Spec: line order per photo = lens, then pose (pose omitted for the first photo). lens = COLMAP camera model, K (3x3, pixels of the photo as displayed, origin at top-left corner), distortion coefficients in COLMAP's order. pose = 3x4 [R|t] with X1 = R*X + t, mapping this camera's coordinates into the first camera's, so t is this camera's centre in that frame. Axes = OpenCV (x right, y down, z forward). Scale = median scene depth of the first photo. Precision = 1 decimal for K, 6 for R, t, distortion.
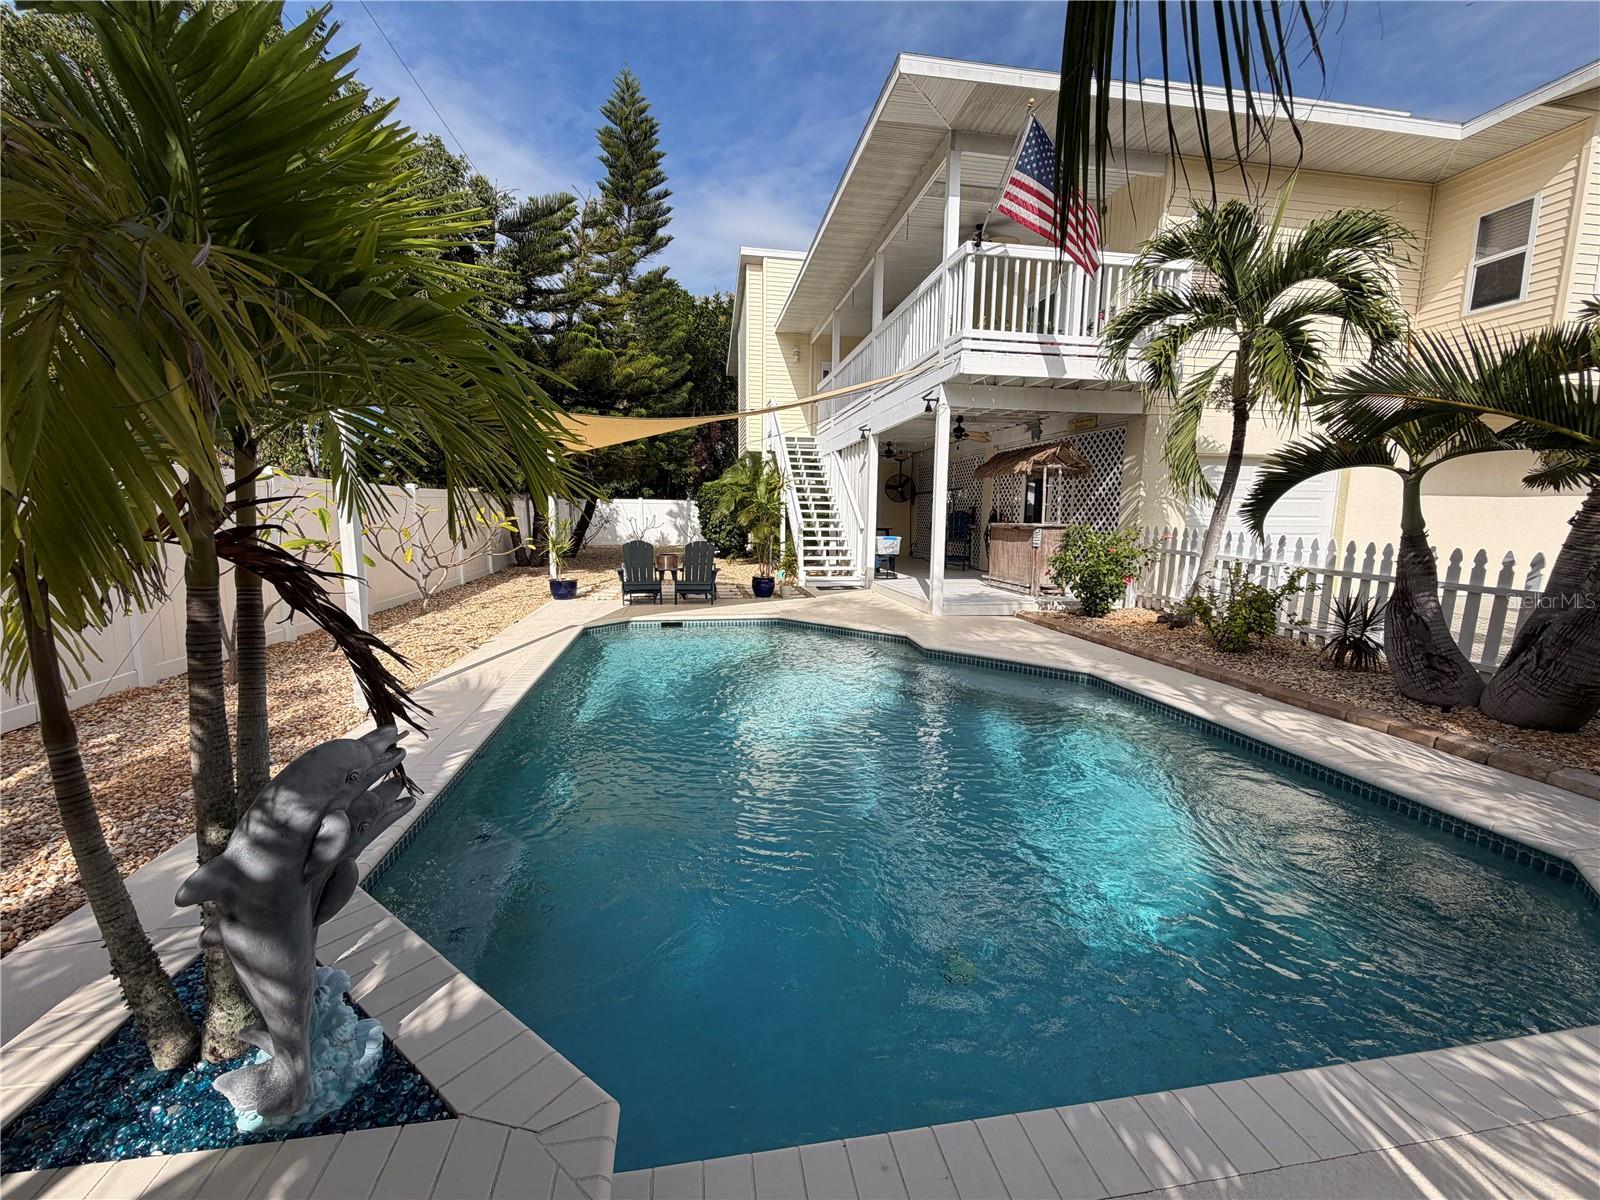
lens RADIAL K [[633.9, 0, 795.3], [0, 633.9, 597.1], [0, 0, 1]] dist [-0.002180, -0.000023]
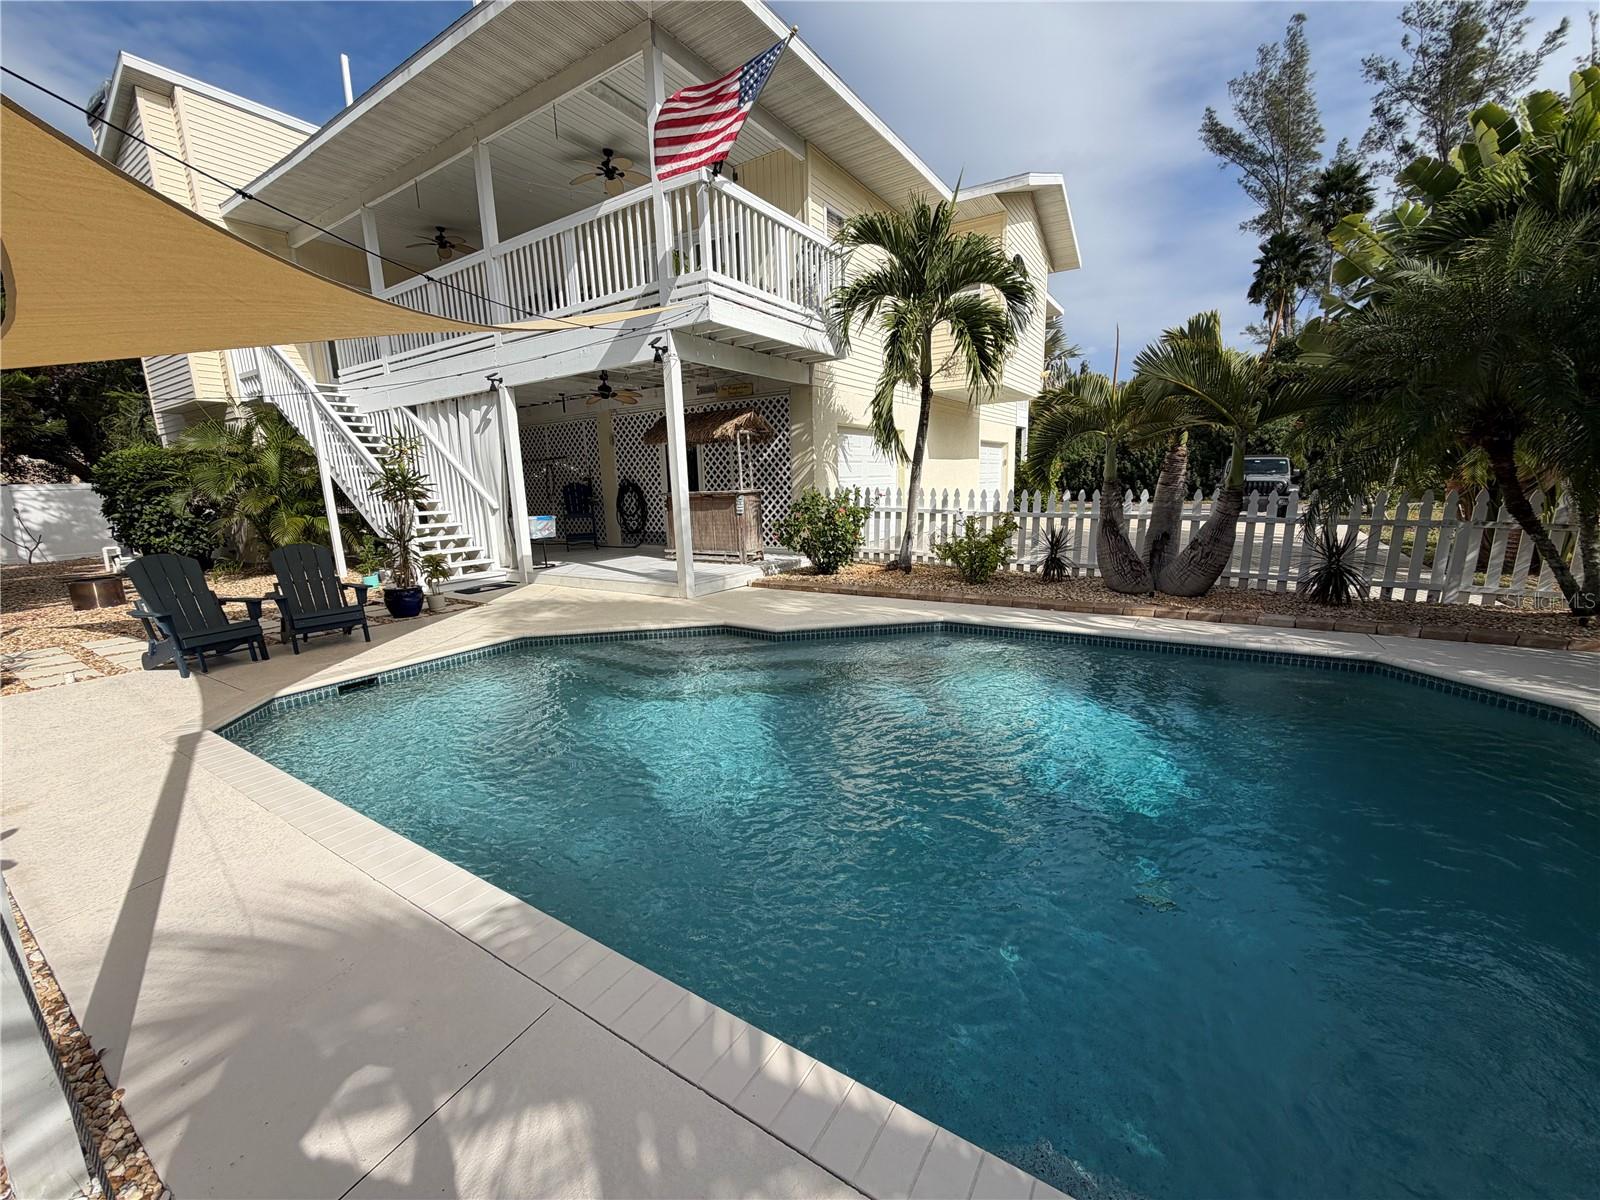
lens RADIAL K [[633.9, 0, 795.3], [0, 633.9, 597.1], [0, 0, 1]] dist [-0.002180, -0.000023]
pose [[0.677789, -0.163444, 0.716859, -0.275612], [0.134448, 0.986092, 0.097708, -0.034665], [-0.722859, 0.030155, 0.690337, 0.248252]]
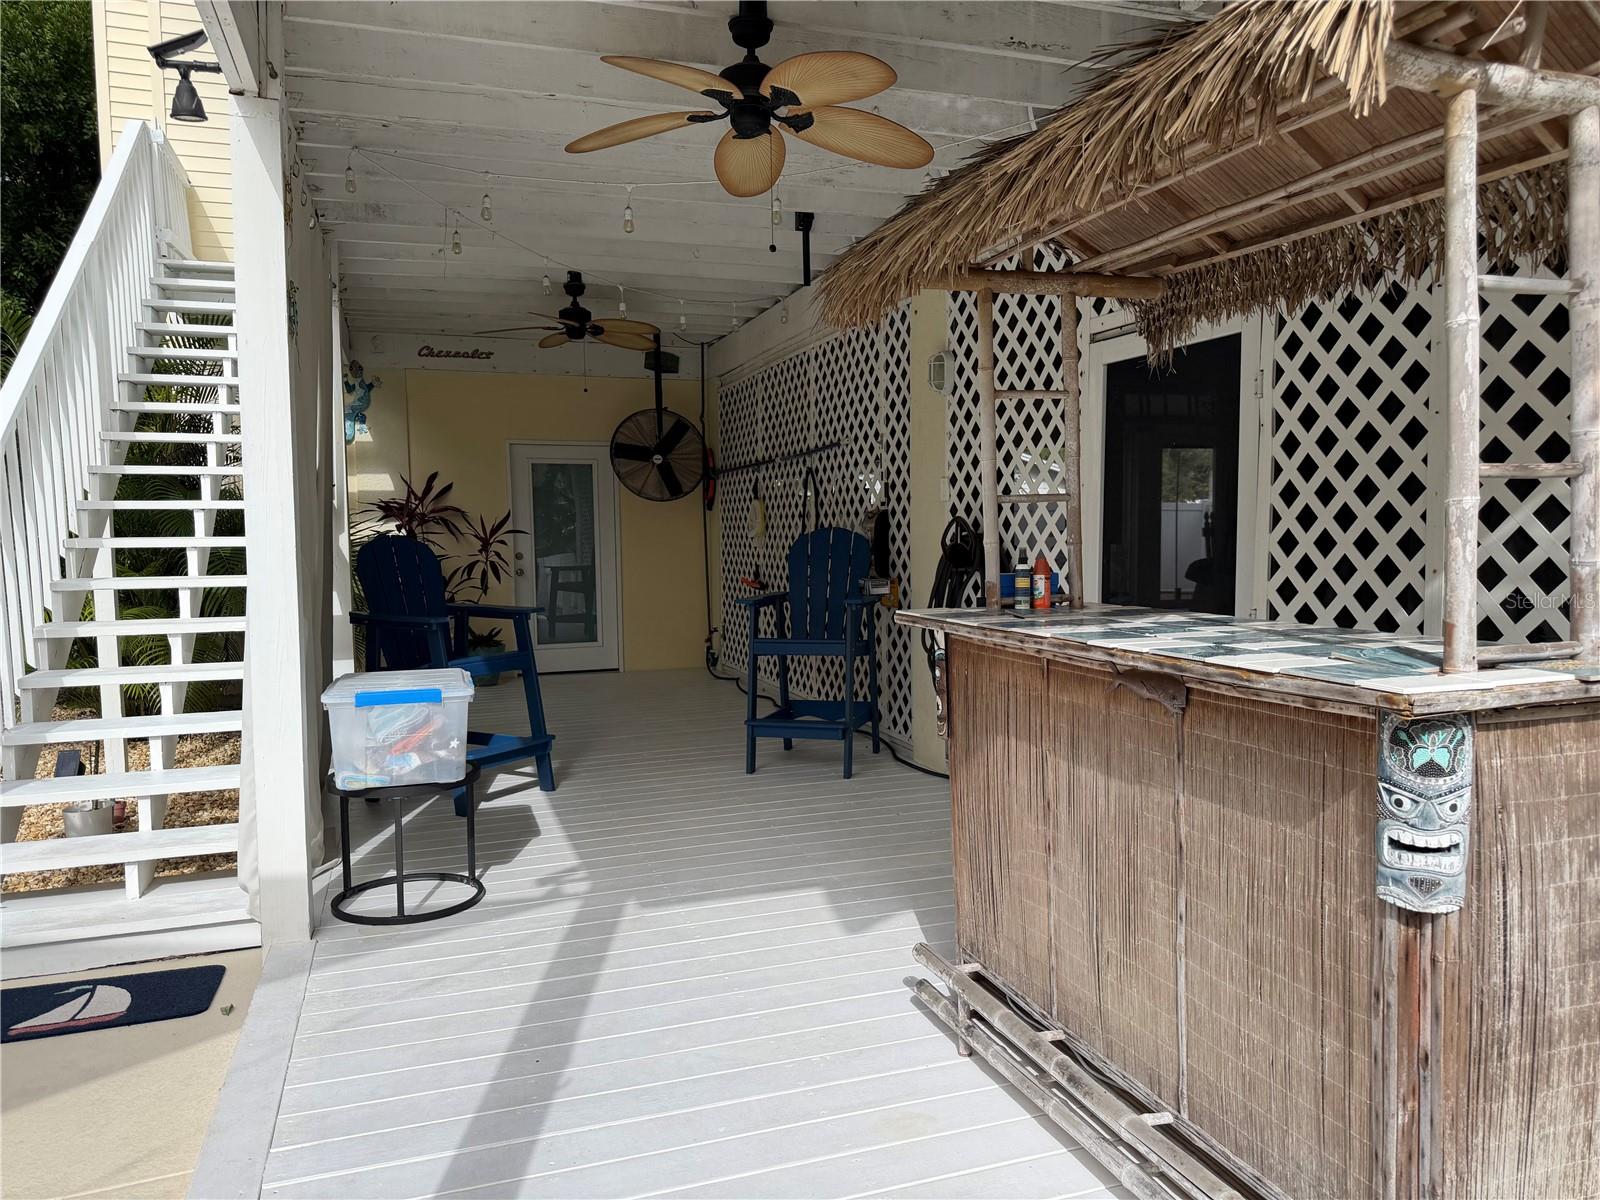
lens RADIAL K [[1117.2, 0, 800.2], [0, 1117.2, 606.0], [0, 0, 1]] dist [0.090144, -0.089873]
pose [[0.985278, -0.034112, 0.167521, 0.243850], [0.043805, 0.997552, -0.054514, -0.114652], [-0.165251, 0.061050, 0.984360, 0.796769]]
